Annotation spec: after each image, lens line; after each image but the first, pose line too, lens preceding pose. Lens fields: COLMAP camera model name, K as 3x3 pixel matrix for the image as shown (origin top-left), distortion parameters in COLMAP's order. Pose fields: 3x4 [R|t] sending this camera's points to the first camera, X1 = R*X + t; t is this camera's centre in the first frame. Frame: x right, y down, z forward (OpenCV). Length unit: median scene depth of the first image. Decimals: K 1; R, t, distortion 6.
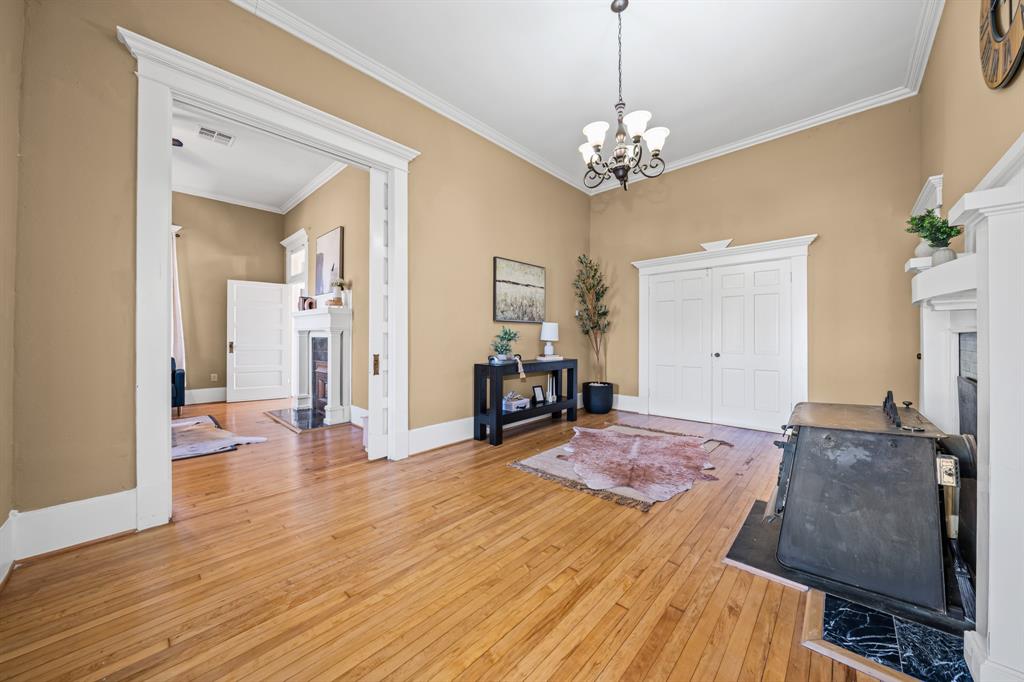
lens RADIAL K [[356.0, 0, 501.5], [0, 356.0, 339.0], [0, 0, 1]] dist [-0.003113, -0.000093]
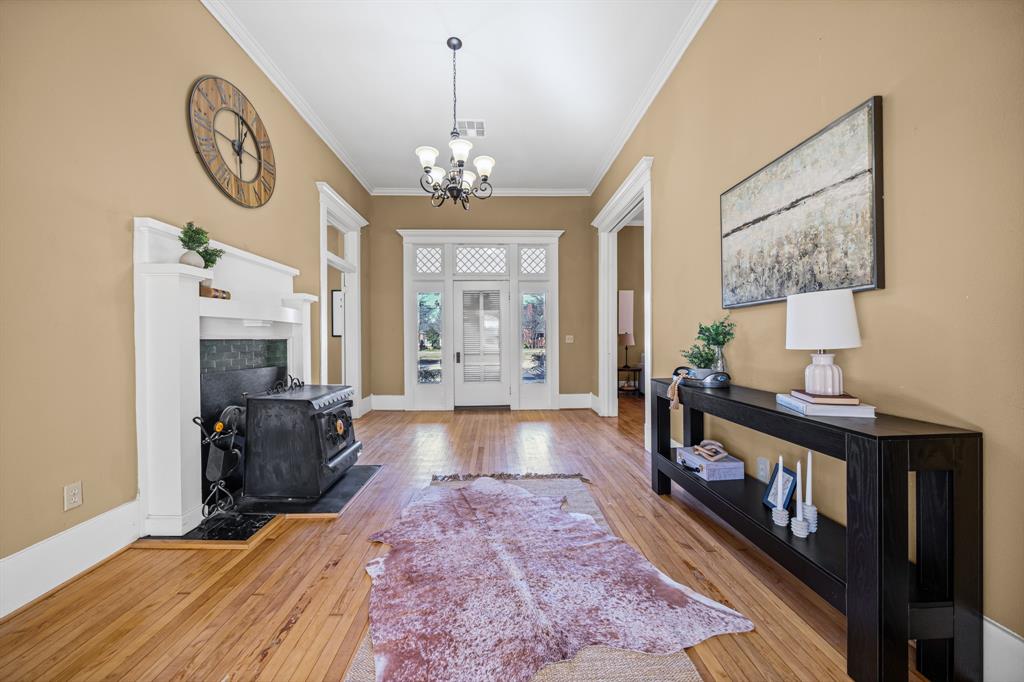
lens RADIAL K [[356.0, 0, 505.6], [0, 356.0, 339.2], [0, 0, 1]] dist [-0.003113, -0.000093]
pose [[-0.700528, 0.006028, -0.713600, 0.565522], [0.001267, 0.999973, 0.007203, -0.006528], [0.713624, 0.004142, -0.700517, 1.038173]]
